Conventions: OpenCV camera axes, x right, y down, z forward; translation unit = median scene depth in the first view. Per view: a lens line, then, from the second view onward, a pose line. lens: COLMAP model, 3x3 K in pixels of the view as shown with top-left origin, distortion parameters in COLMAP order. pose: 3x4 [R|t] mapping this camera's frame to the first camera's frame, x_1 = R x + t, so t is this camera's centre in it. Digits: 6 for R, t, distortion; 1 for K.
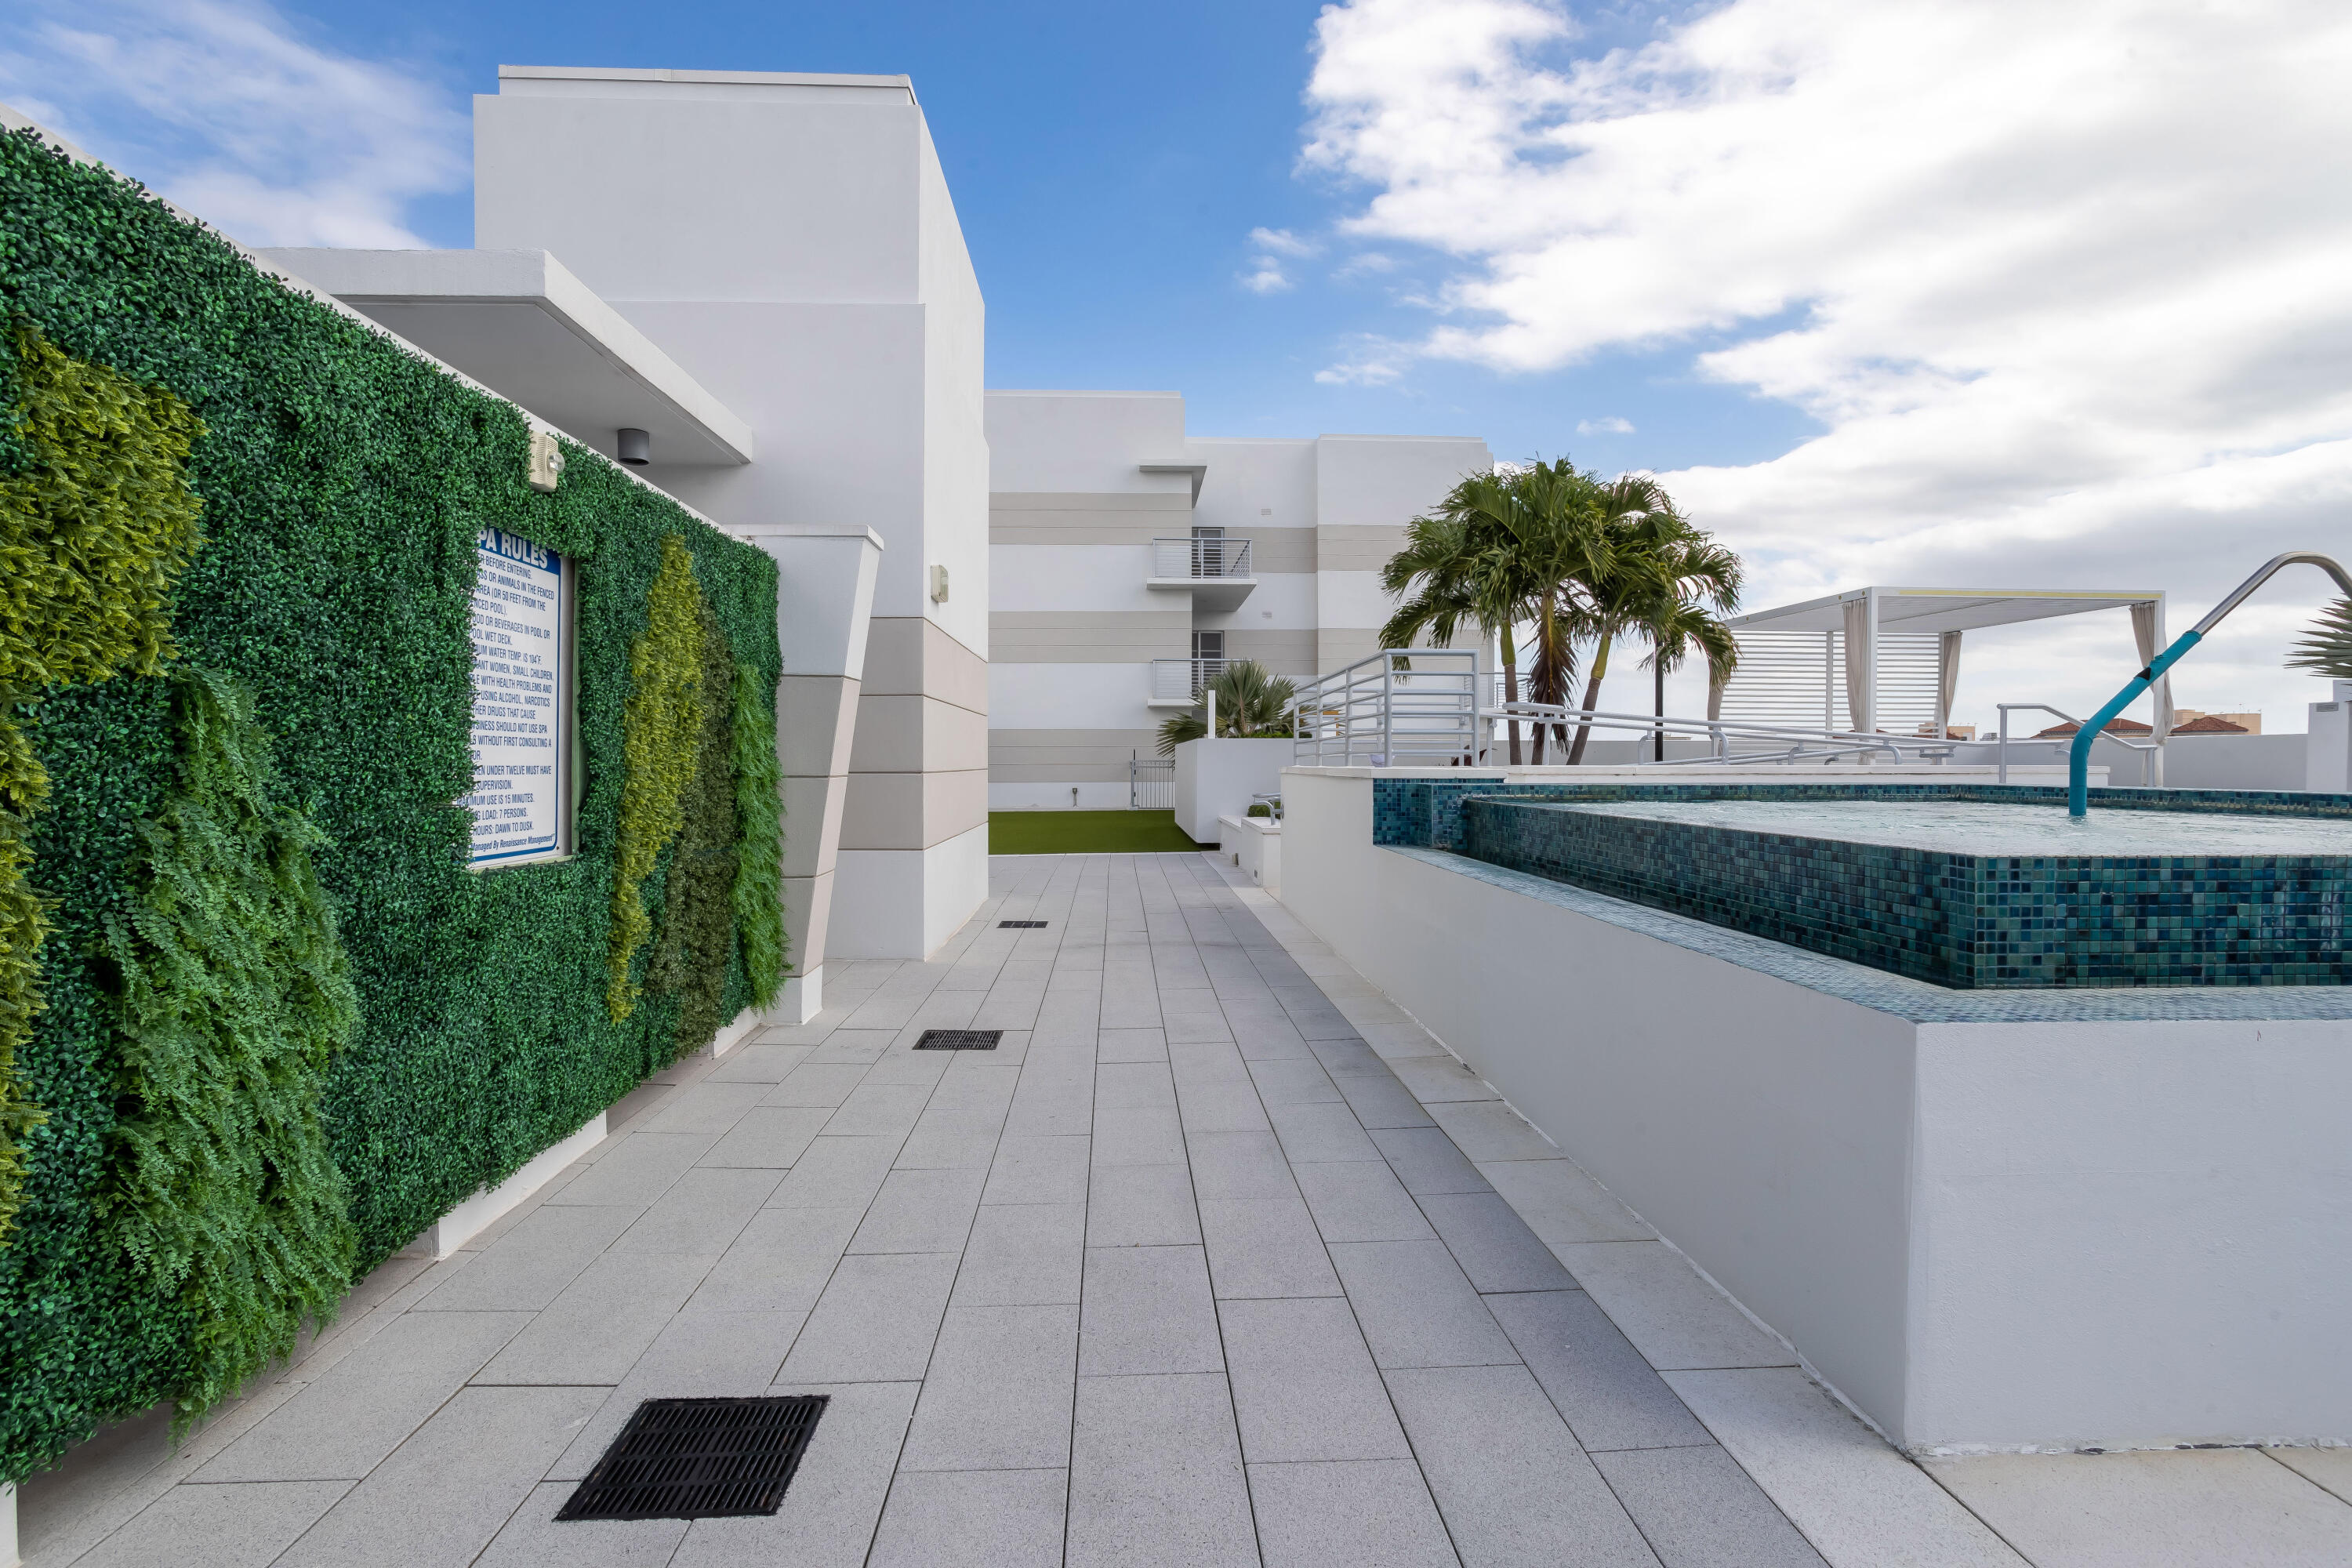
lens RADIAL K [[1190.9, 0, 1165.8], [0, 1190.9, 768.9], [0, 0, 1]] dist [-0.045336, 0.035904]
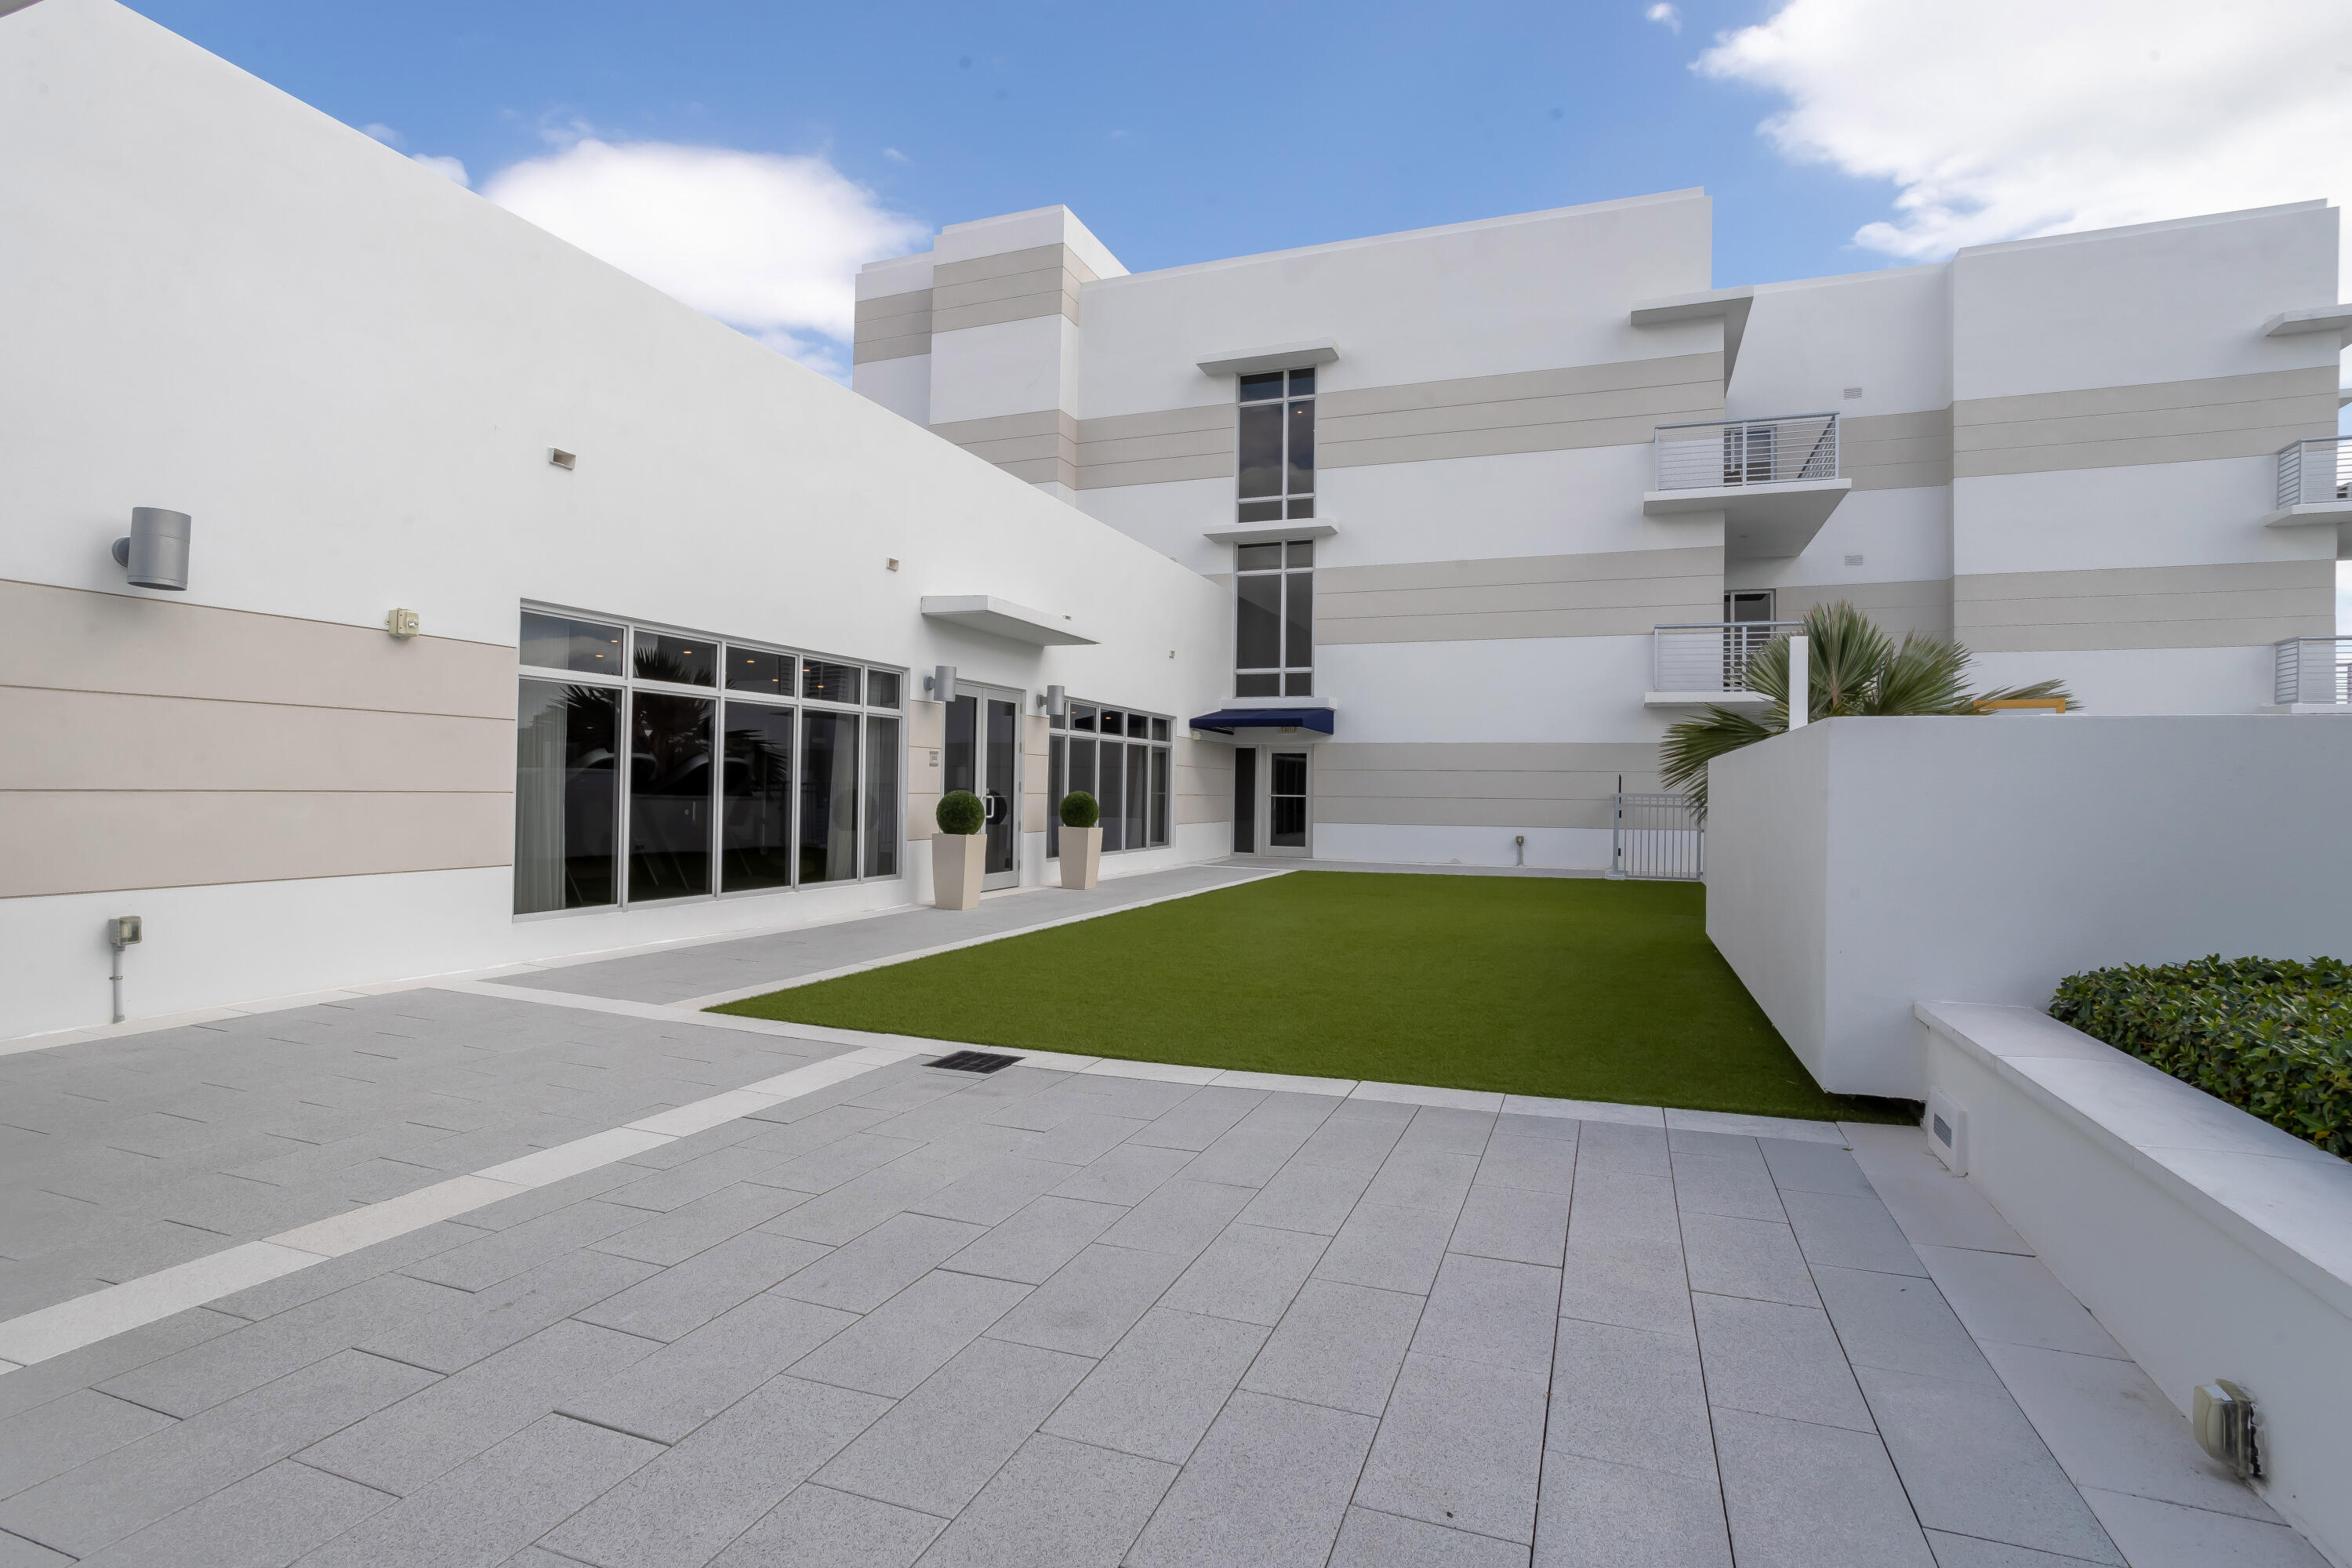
lens RADIAL K [[1190.9, 0, 1165.8], [0, 1190.9, 768.9], [0, 0, 1]] dist [-0.045336, 0.035904]
pose [[0.921056, 0.008125, -0.389346, -0.005094], [-0.018018, 0.999601, -0.021766, -0.002657], [0.389014, 0.027063, 0.920834, 0.353540]]
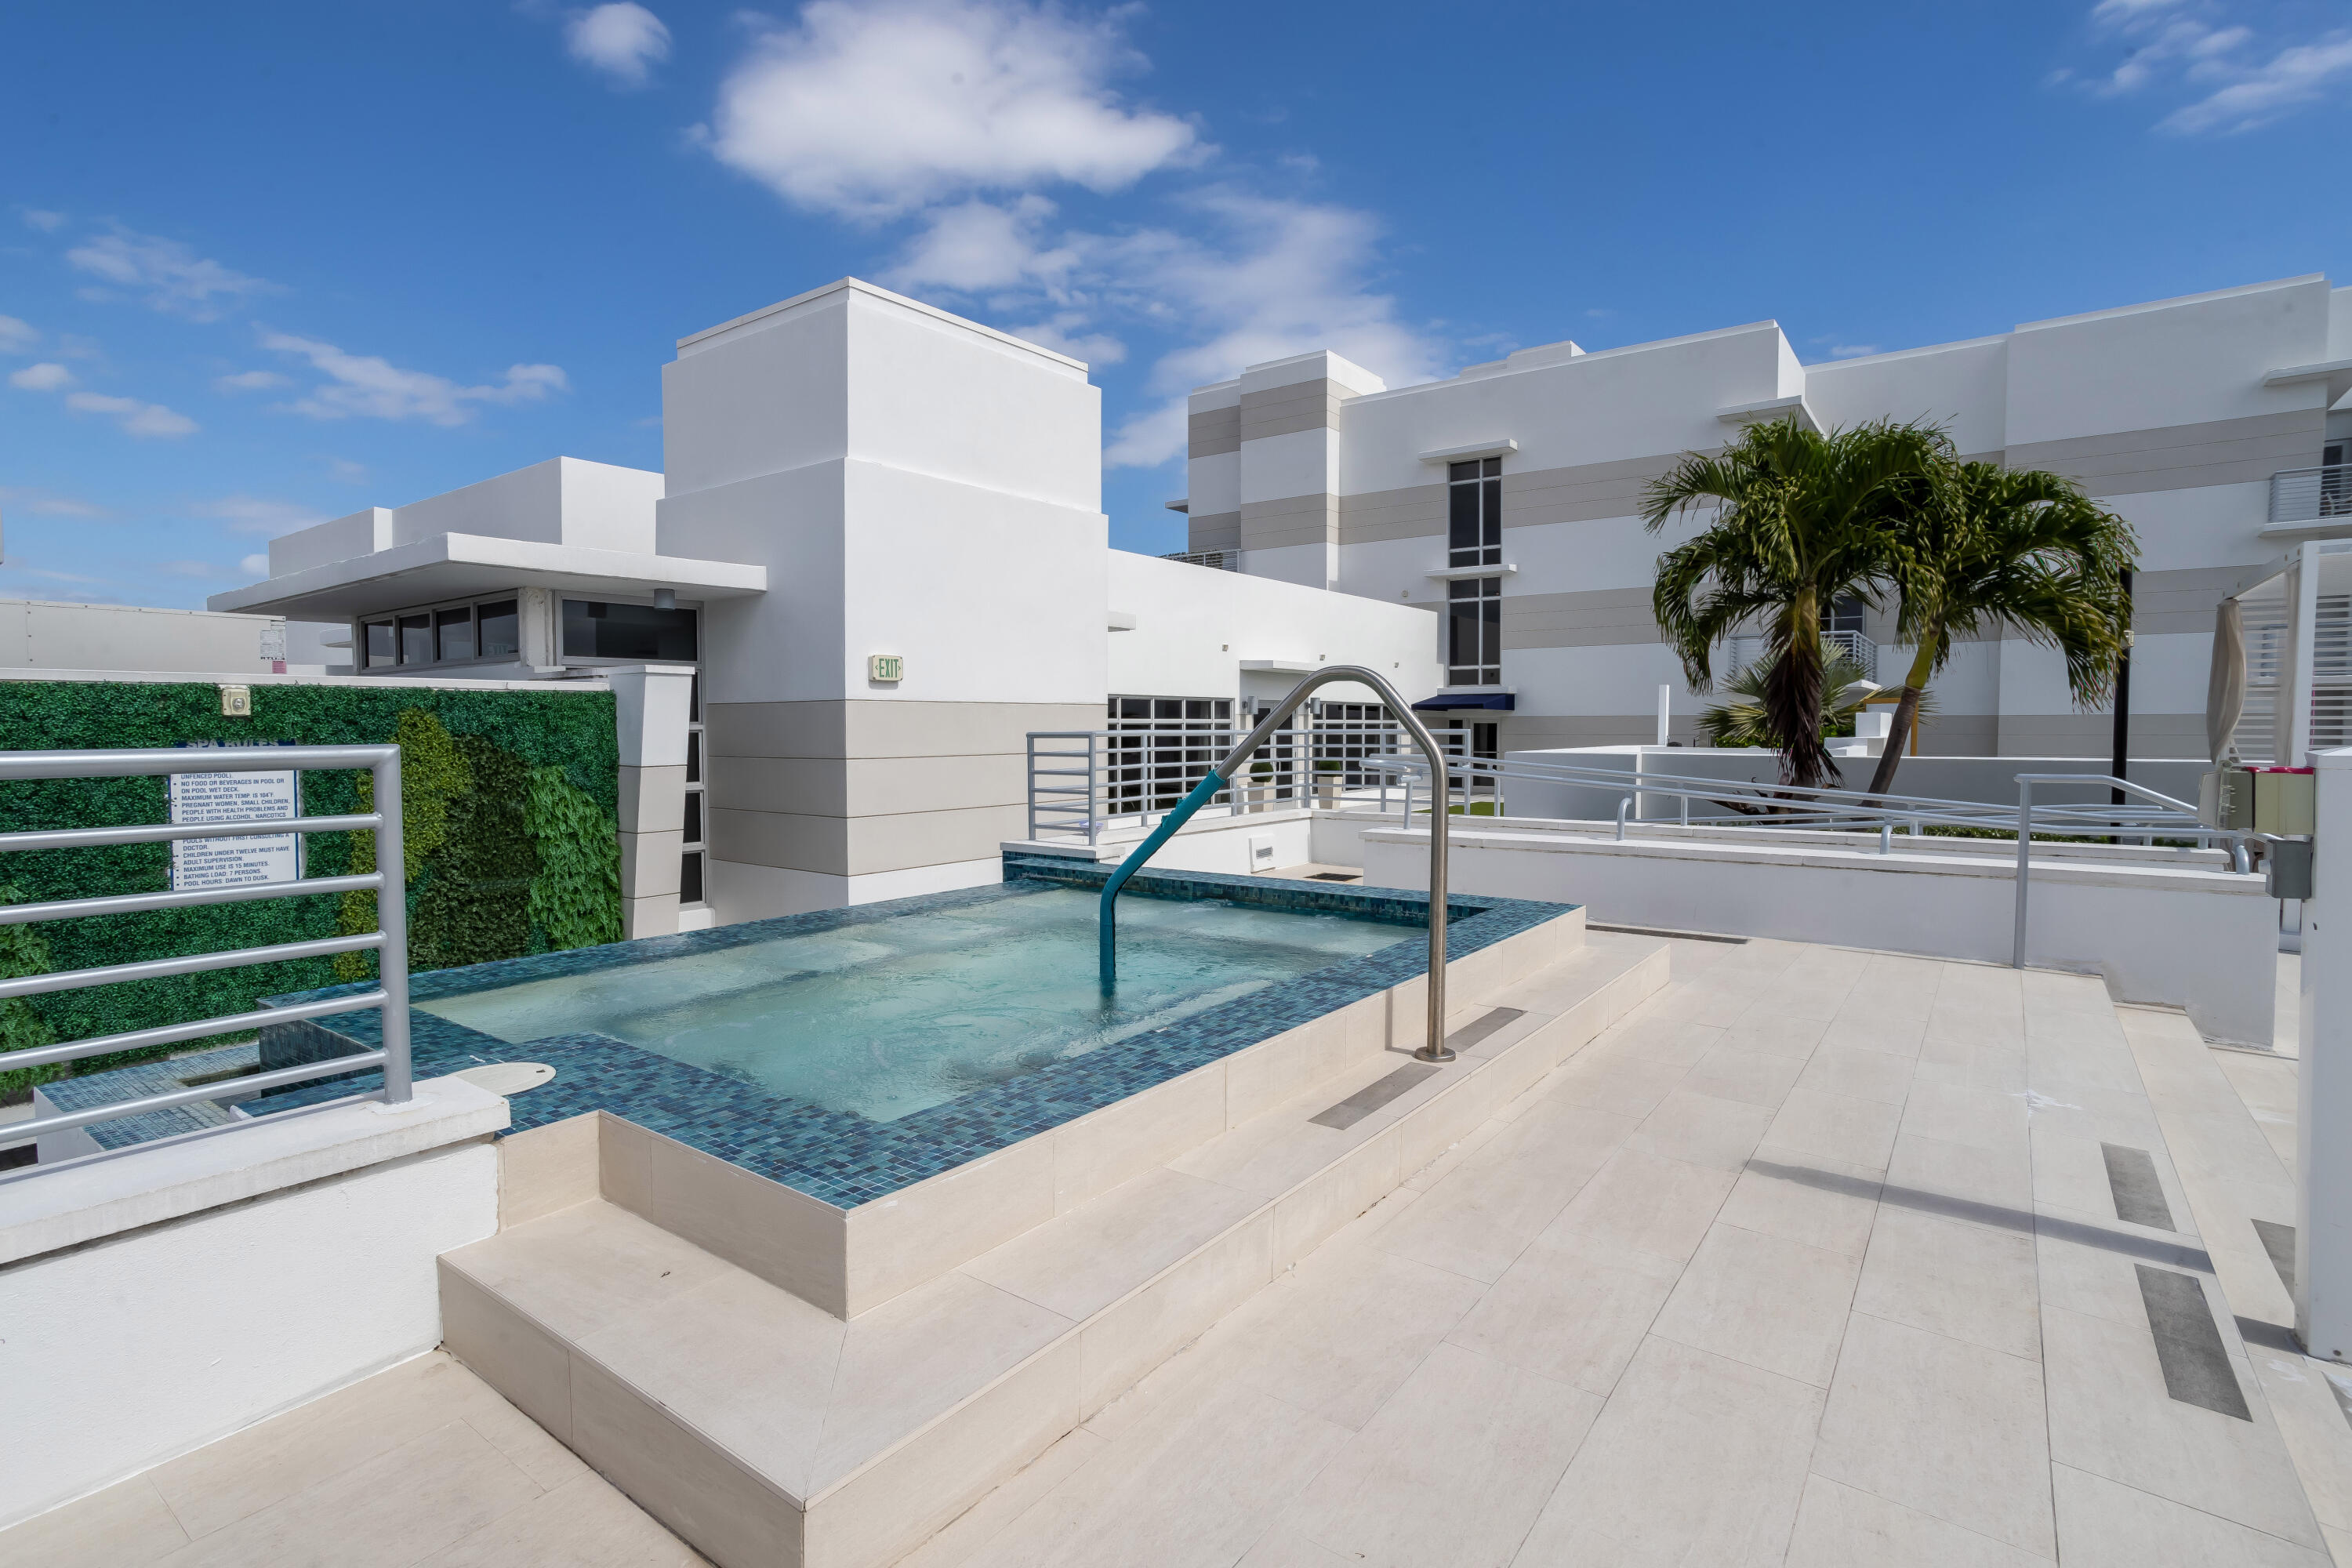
lens RADIAL K [[1190.9, 0, 1165.8], [0, 1190.9, 768.9], [0, 0, 1]] dist [-0.045336, 0.035904]
pose [[0.786673, 0.019645, -0.617057, 0.208076], [0.000473, 0.999474, 0.032423, -0.022367], [0.617370, -0.025798, 0.786250, 0.042387]]
